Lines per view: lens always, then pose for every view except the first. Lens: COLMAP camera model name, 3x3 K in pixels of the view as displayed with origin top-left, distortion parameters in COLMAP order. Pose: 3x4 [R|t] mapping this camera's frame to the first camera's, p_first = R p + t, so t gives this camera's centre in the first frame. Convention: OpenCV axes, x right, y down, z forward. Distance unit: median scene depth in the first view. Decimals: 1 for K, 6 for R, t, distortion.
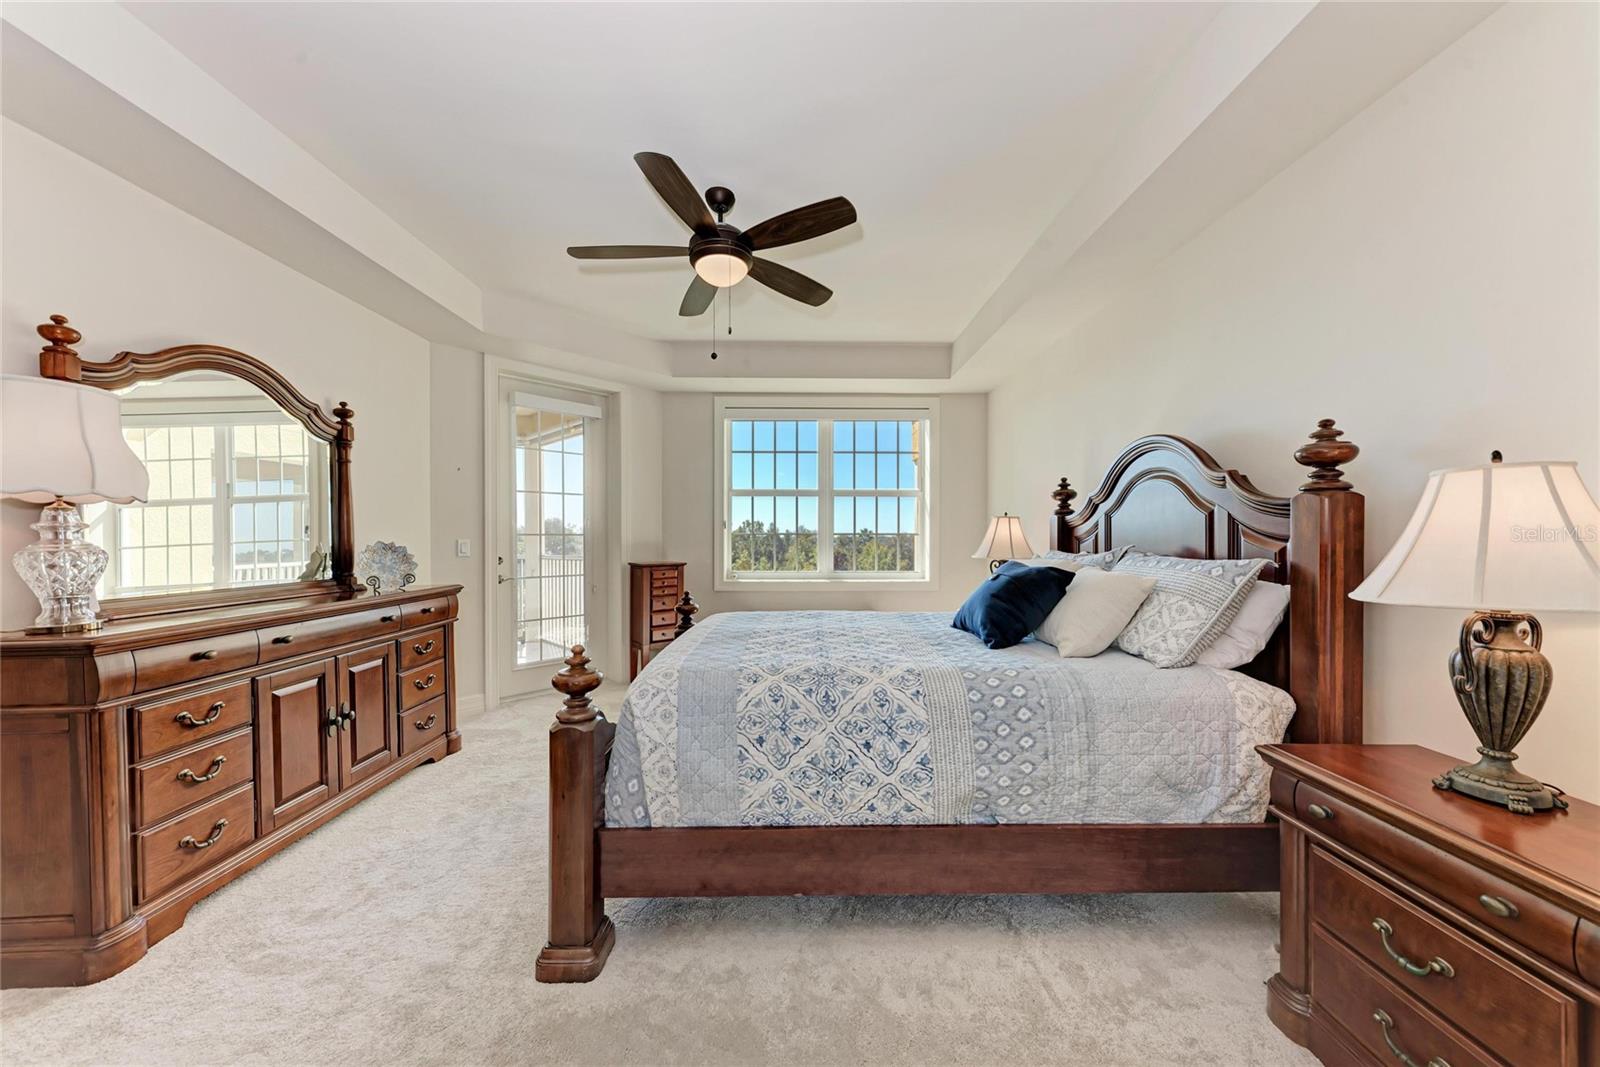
lens RADIAL K [[551.6, 0, 804.5], [0, 551.6, 536.0], [0, 0, 1]] dist [0.011567, -0.002393]
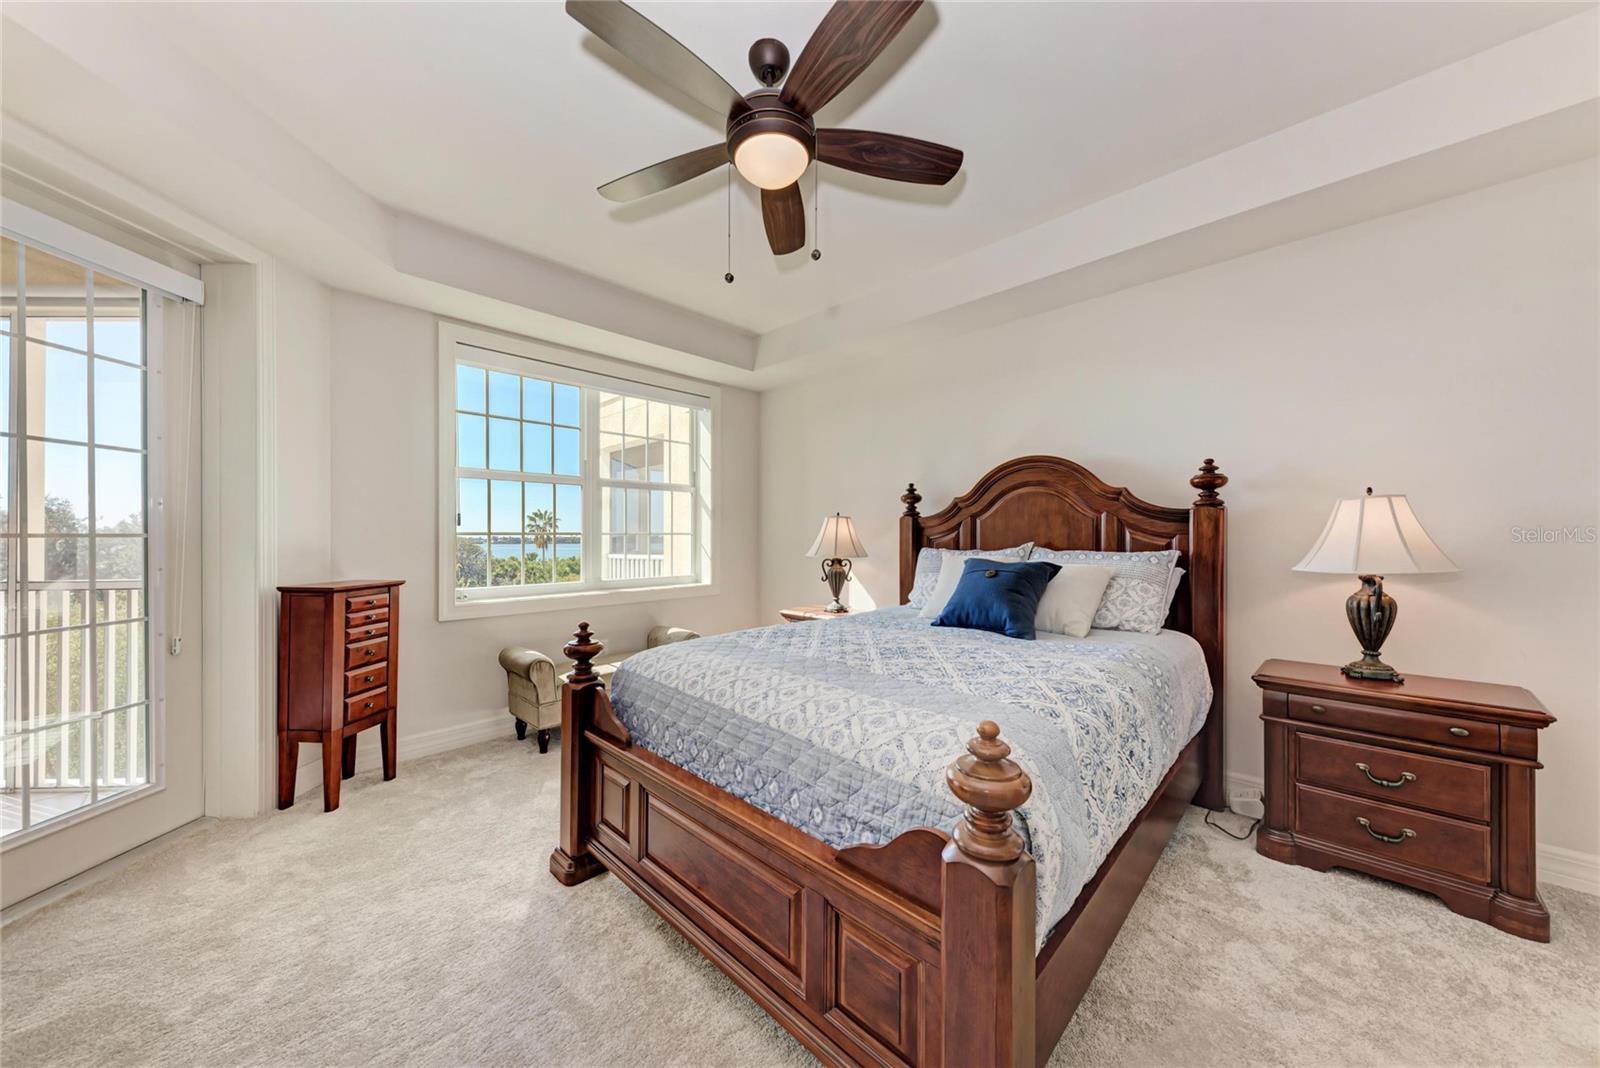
lens RADIAL K [[551.6, 0, 805.0], [0, 551.6, 535.7], [0, 0, 1]] dist [0.011567, -0.002393]
pose [[0.704404, -0.002288, 0.709796, -0.801195], [0.002387, 0.999997, 0.000854, -0.000928], [-0.709796, 0.001093, 0.704407, 0.604173]]
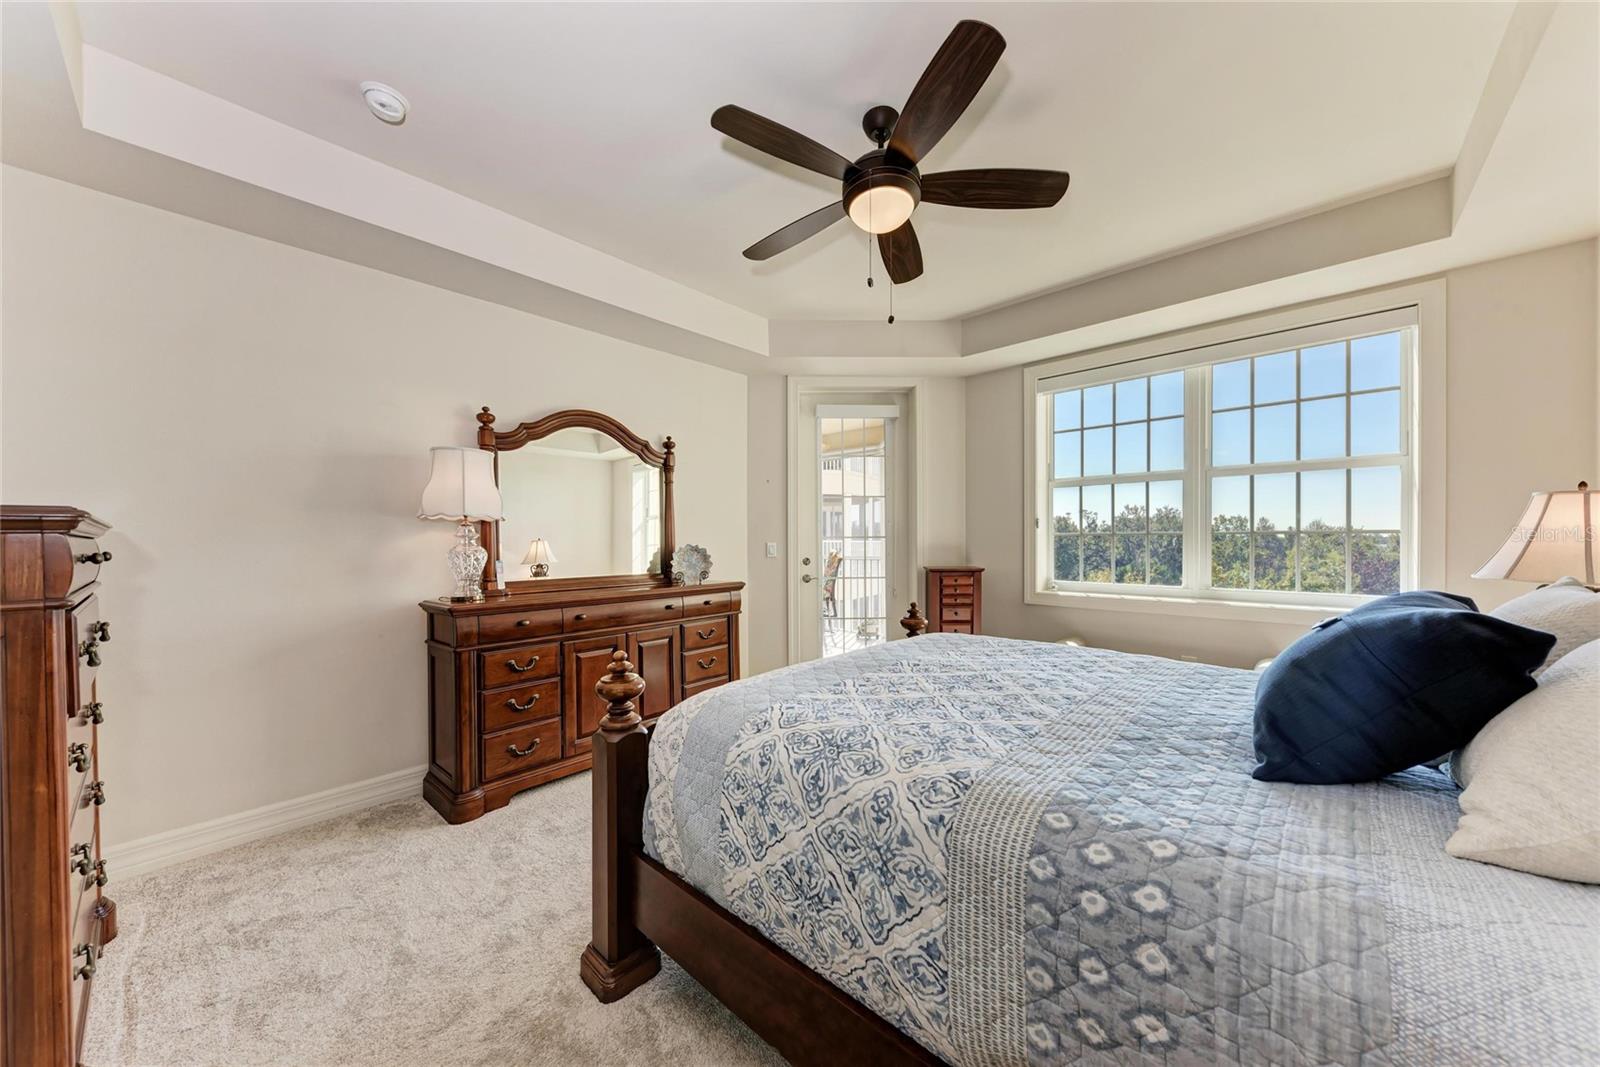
lens RADIAL K [[551.6, 0, 804.1], [0, 551.6, 538.3], [0, 0, 1]] dist [0.011567, -0.002393]
pose [[0.722121, -0.006891, -0.691732, 0.424957], [0.008419, 0.999964, -0.001172, -0.000319], [0.691715, -0.004977, 0.722153, 0.433807]]
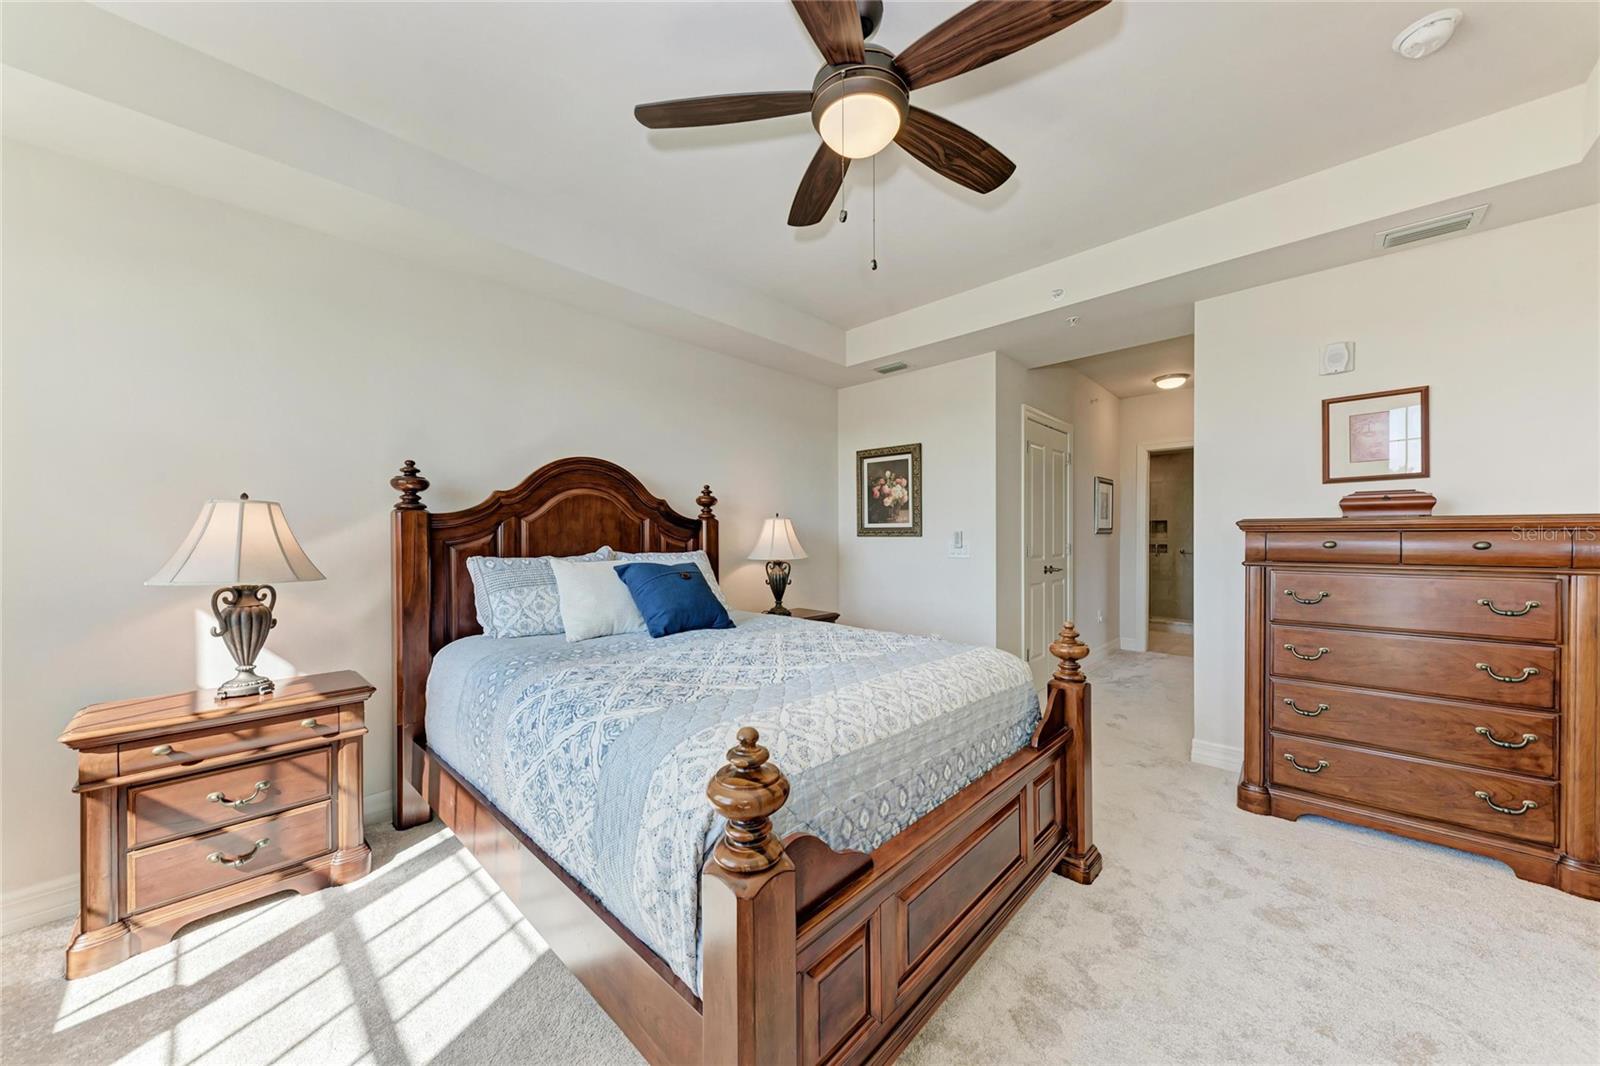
lens RADIAL K [[551.6, 0, 799.4], [0, 551.6, 538.7], [0, 0, 1]] dist [0.011567, -0.002393]
pose [[-0.715563, 0.001150, 0.698547, -0.714928], [0.002335, 0.999997, 0.000745, -0.000258], [-0.698544, 0.002164, -0.715564, 1.948236]]
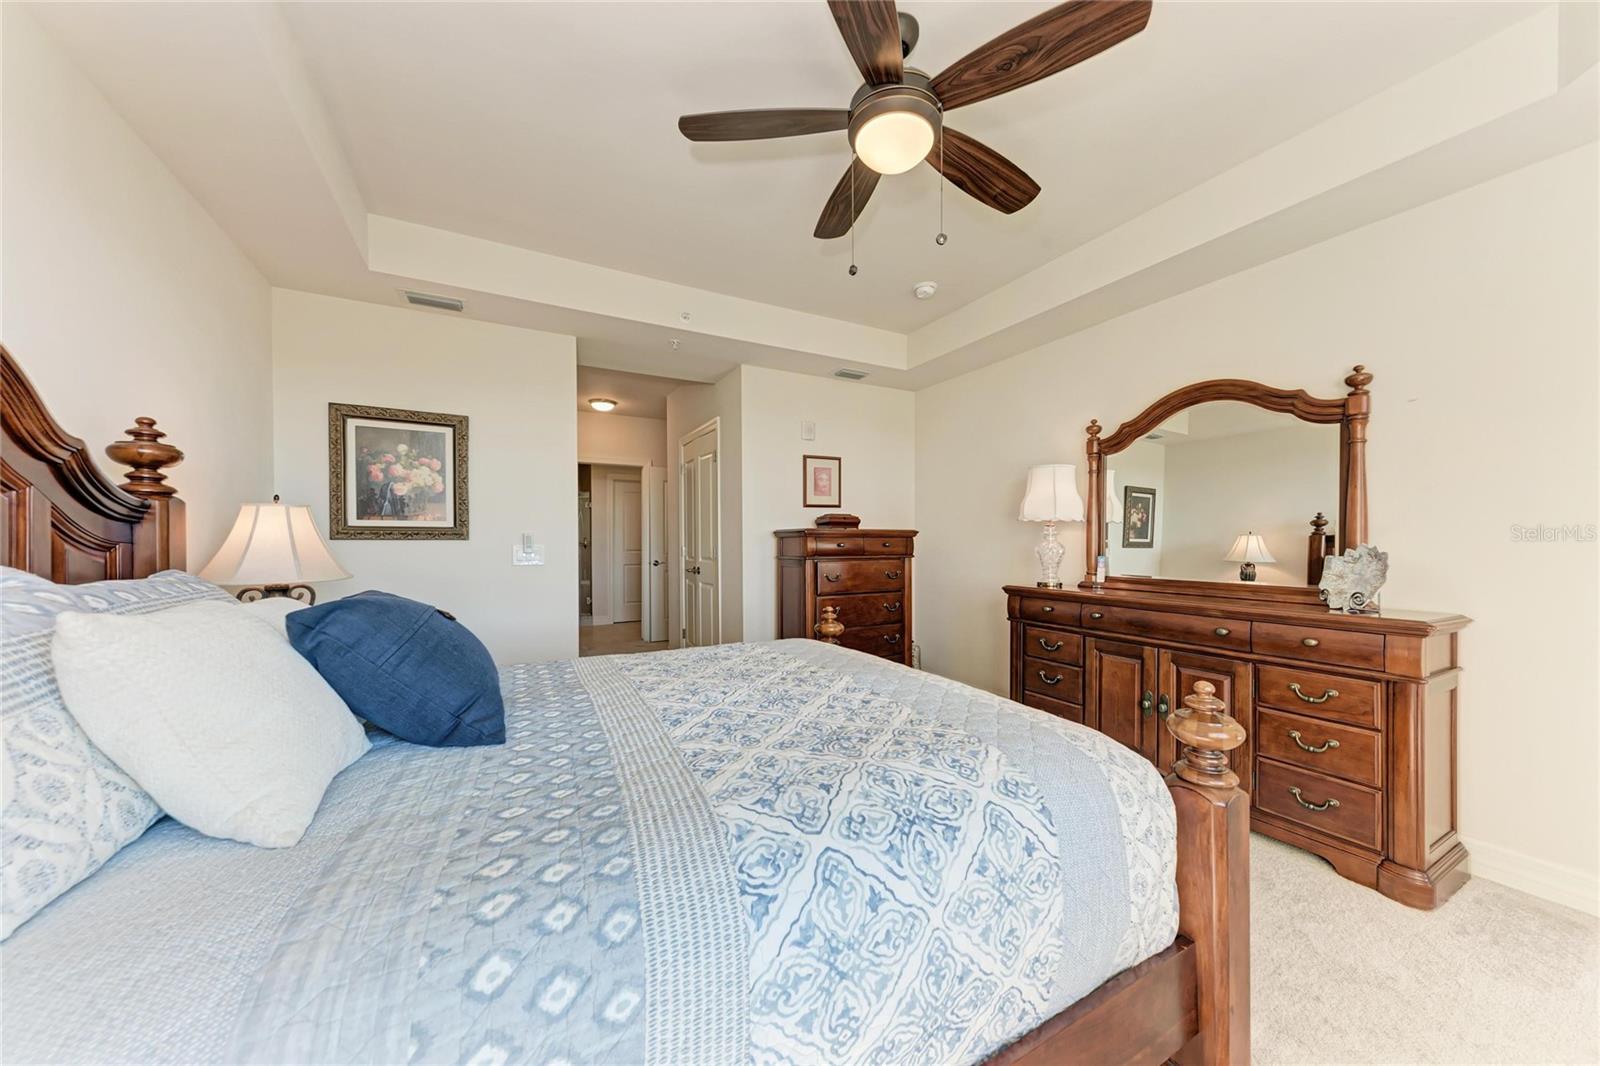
lens RADIAL K [[551.6, 0, 804.5], [0, 551.6, 541.2], [0, 0, 1]] dist [0.011567, -0.002393]
pose [[-0.882709, 0.003919, -0.469903, 0.342679], [0.004826, 0.999988, -0.000726, 0.003163], [0.469895, -0.002909, -0.882718, 1.981134]]
